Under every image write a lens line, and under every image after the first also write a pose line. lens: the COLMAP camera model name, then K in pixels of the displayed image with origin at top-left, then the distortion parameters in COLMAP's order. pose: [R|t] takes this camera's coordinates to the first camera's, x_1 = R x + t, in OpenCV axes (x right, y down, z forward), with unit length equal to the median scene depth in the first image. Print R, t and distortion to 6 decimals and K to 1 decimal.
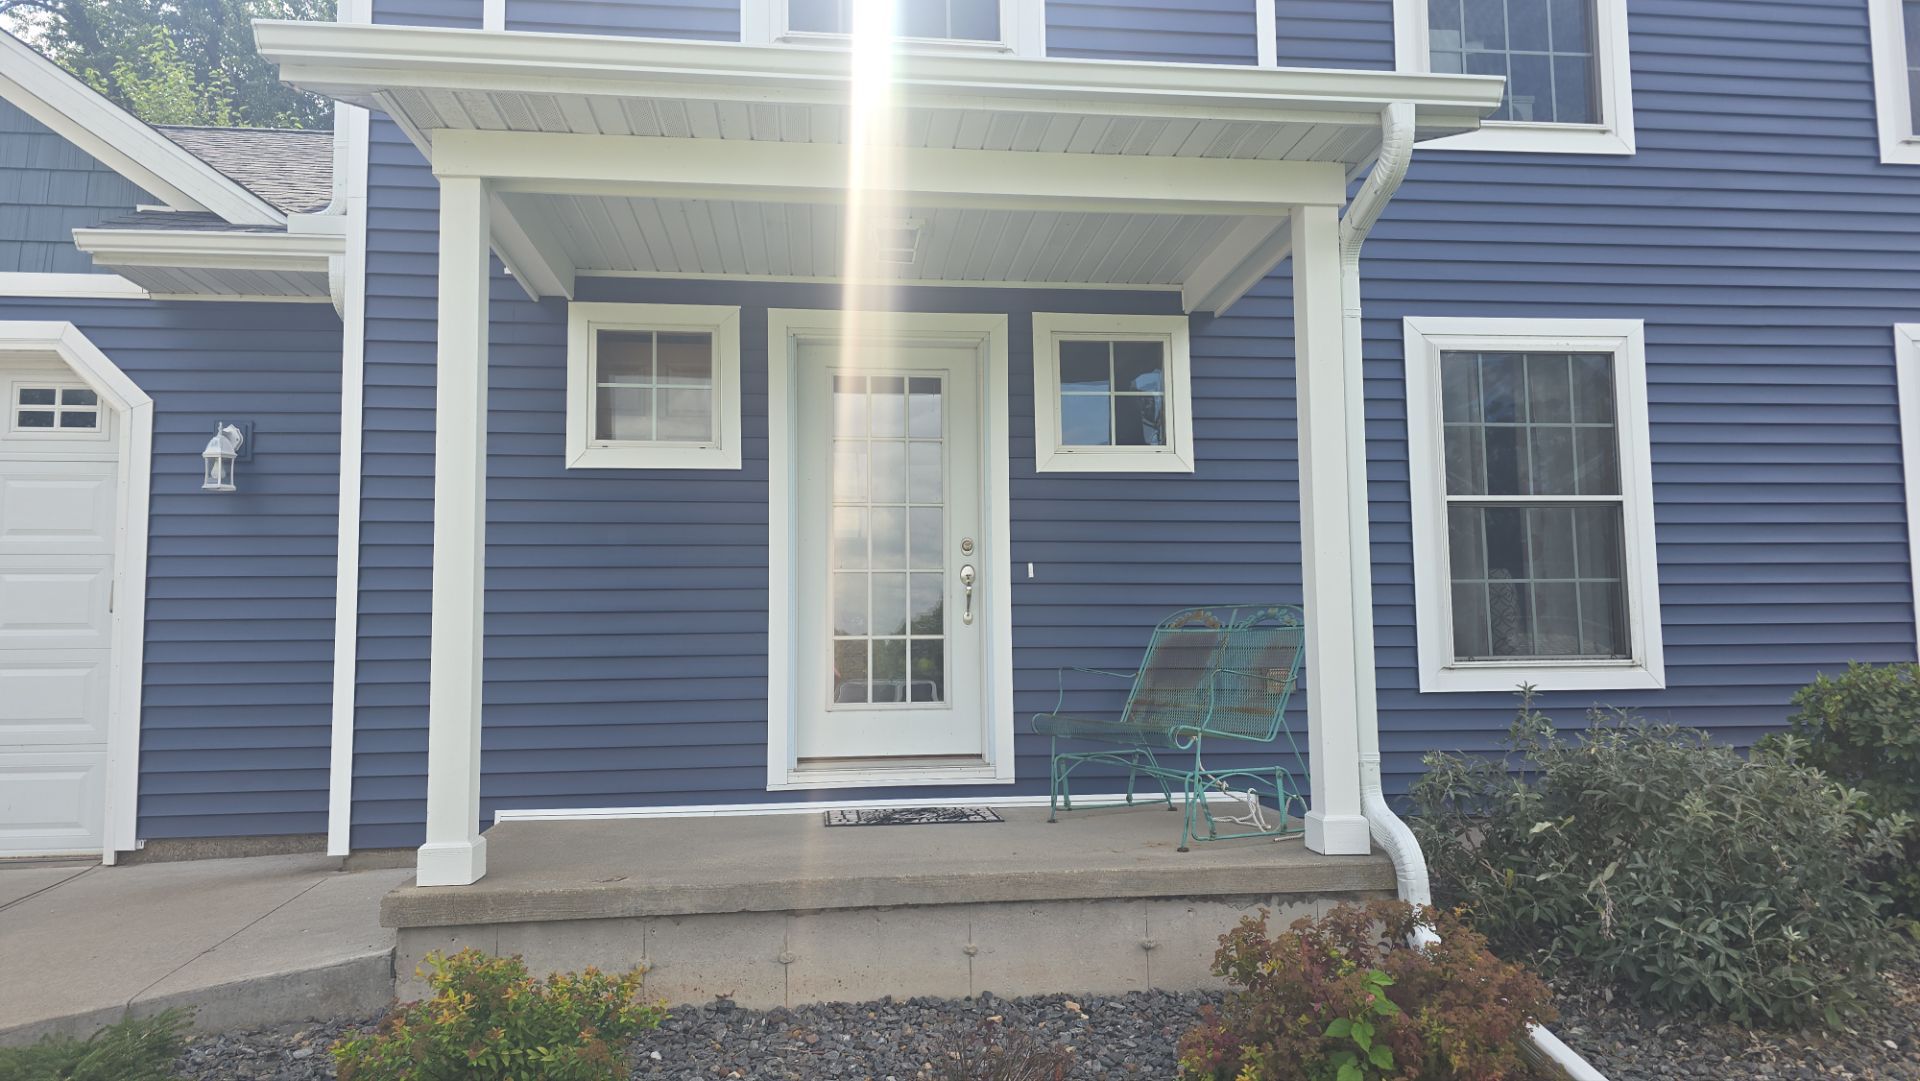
lens RADIAL K [[1317.7, 0, 955.6], [0, 1317.7, 547.8], [0, 0, 1]] dist [0.044917, -0.017730]
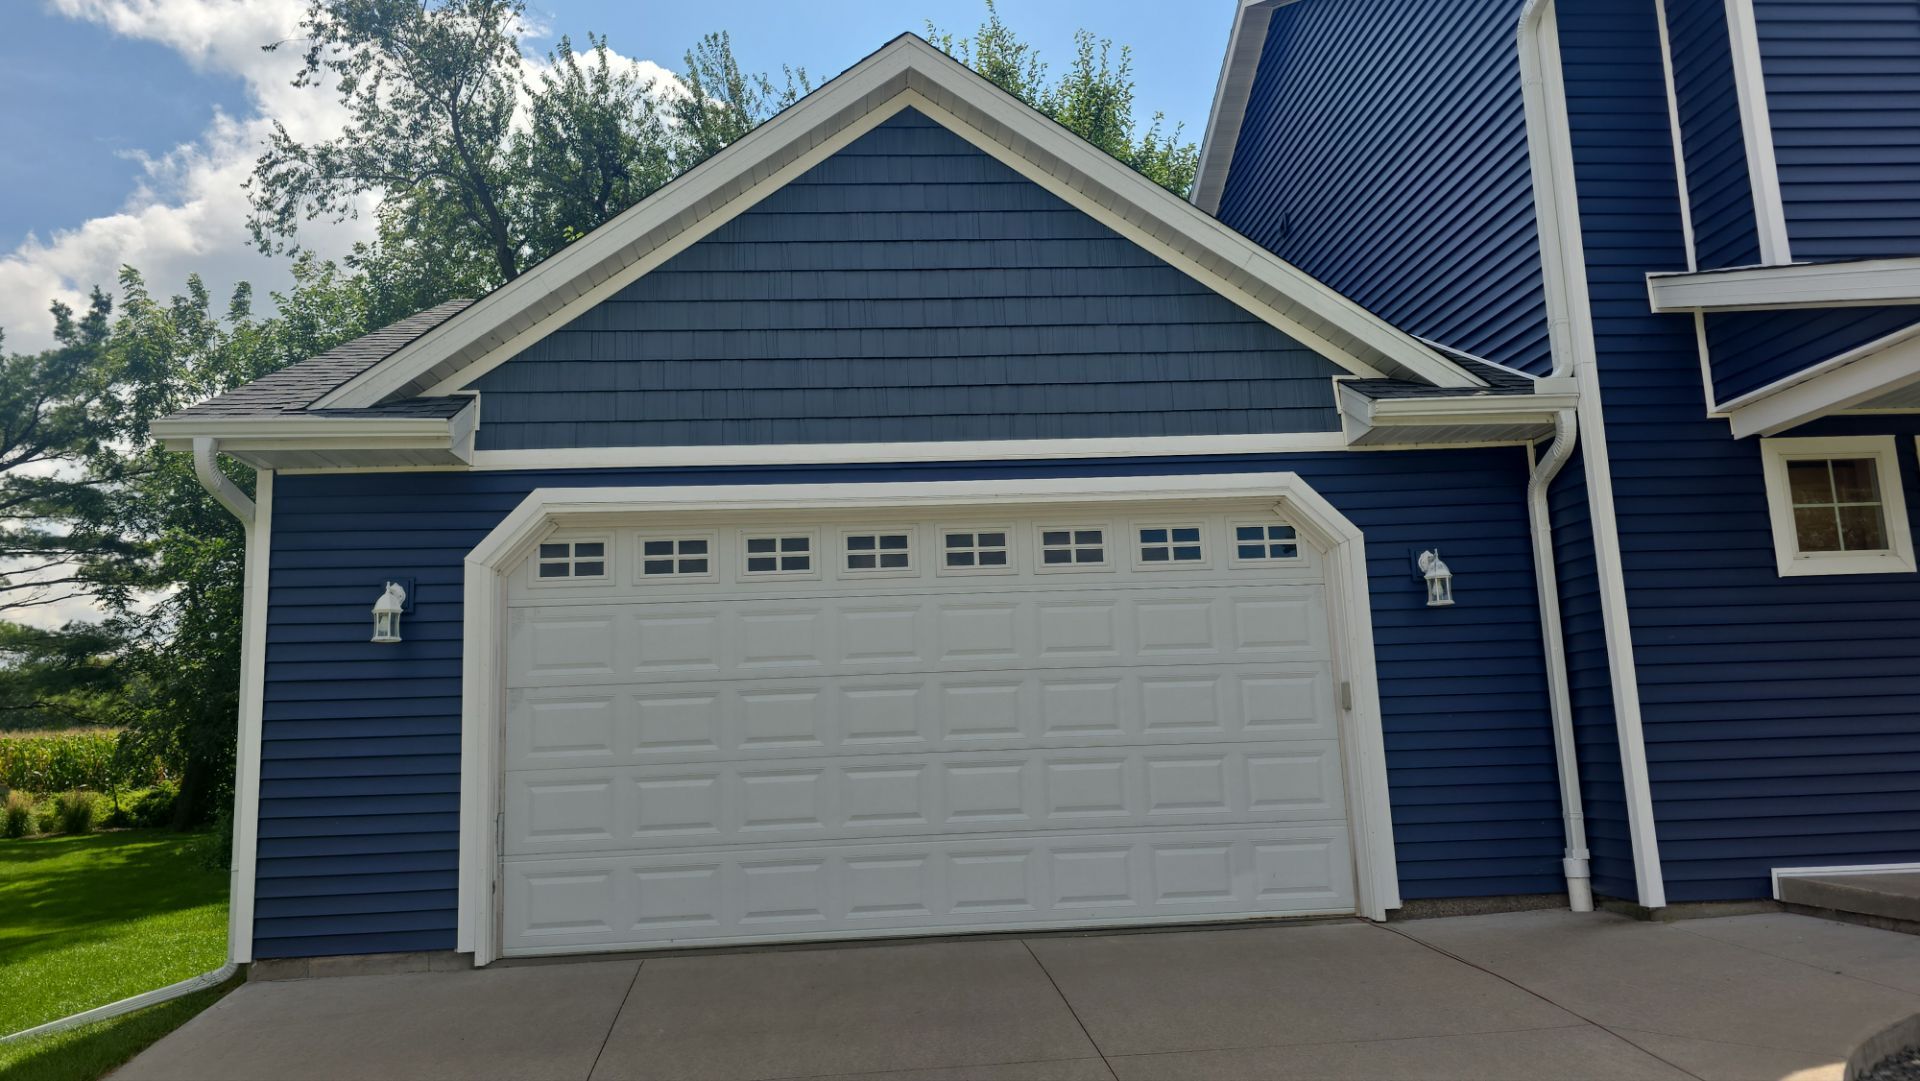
lens RADIAL K [[1317.7, 0, 968.7], [0, 1317.7, 545.3], [0, 0, 1]] dist [0.044917, -0.017730]
pose [[0.999111, -0.033063, -0.026170, -0.920861], [0.030239, 0.994347, -0.101784, 0.013065], [0.029388, 0.100902, 0.994462, -0.208230]]
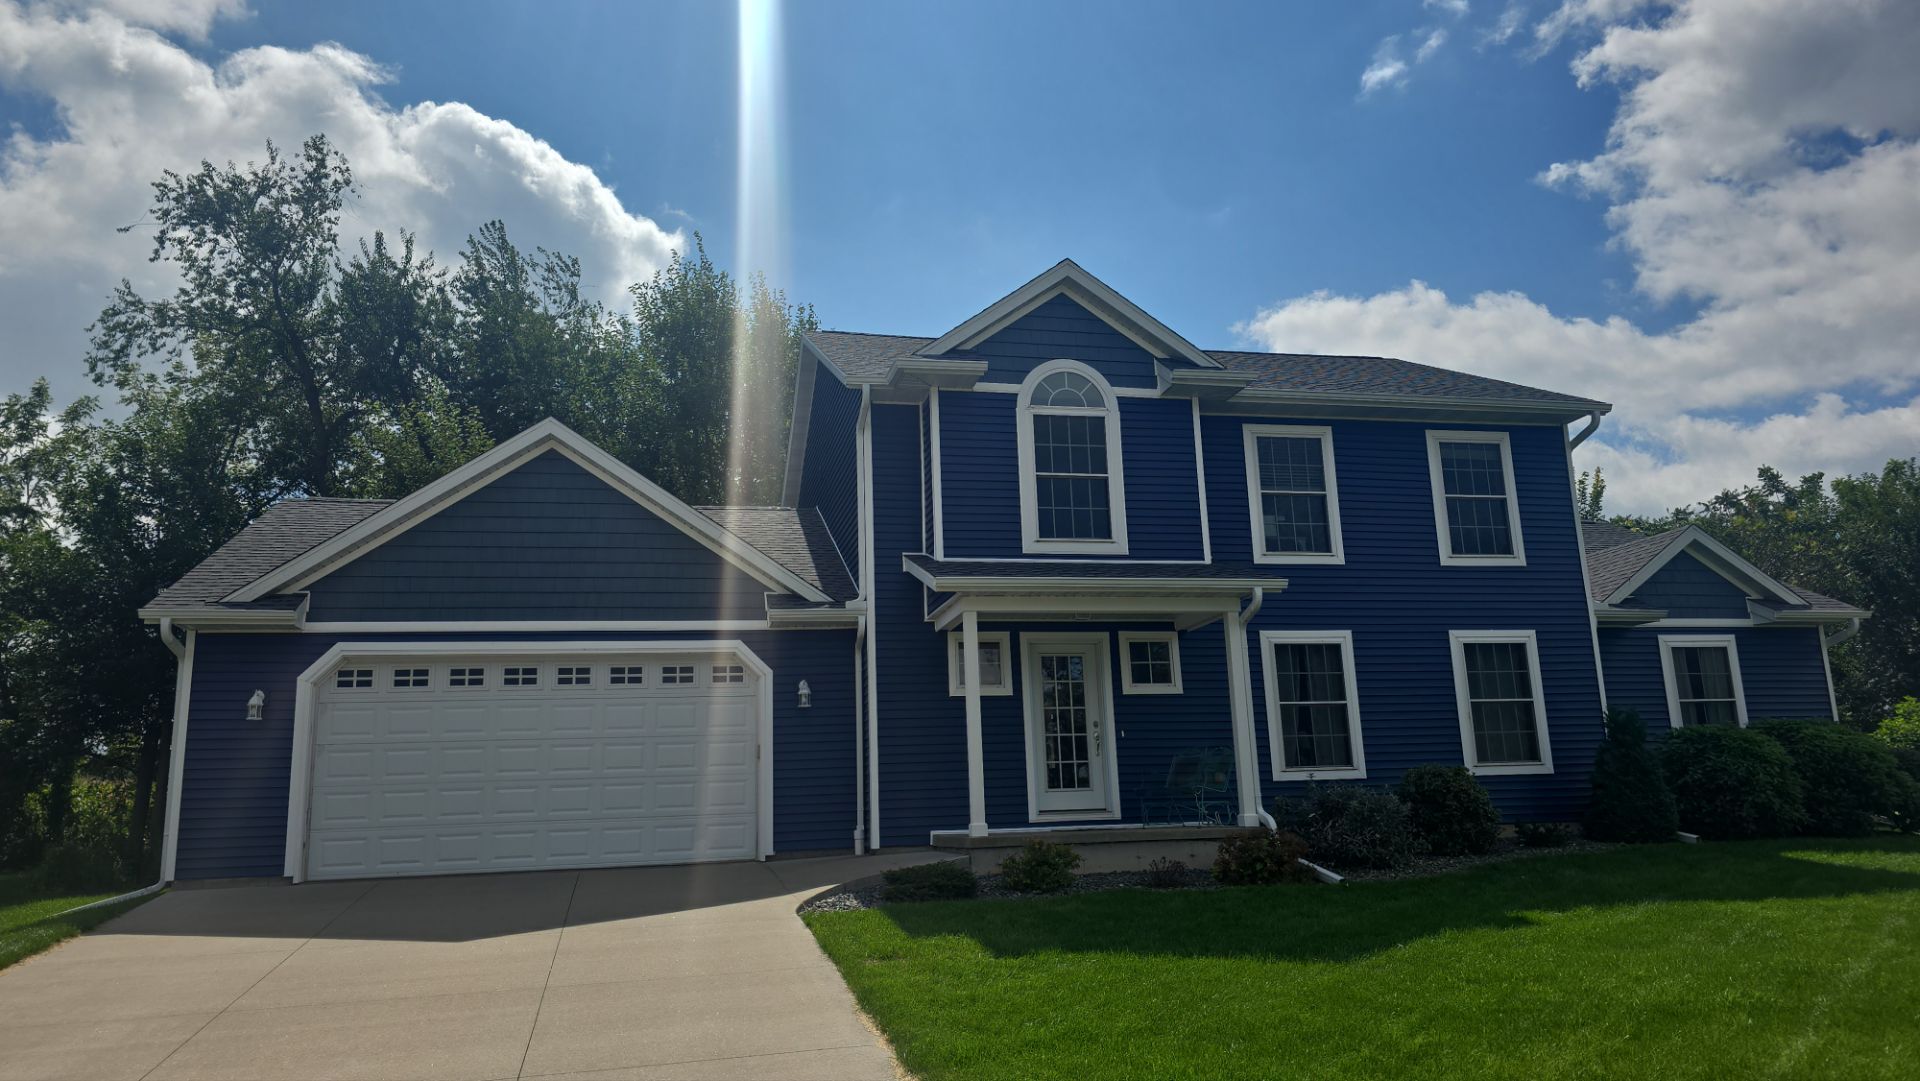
lens RADIAL K [[1317.7, 0, 987.1], [0, 1317.7, 536.7], [0, 0, 1]] dist [0.044917, -0.017730]
pose [[0.992041, 0.002384, 0.125892, -0.510689], [0.016086, 0.989229, -0.145491, 0.006052], [-0.124883, 0.146358, 0.981317, -1.477319]]
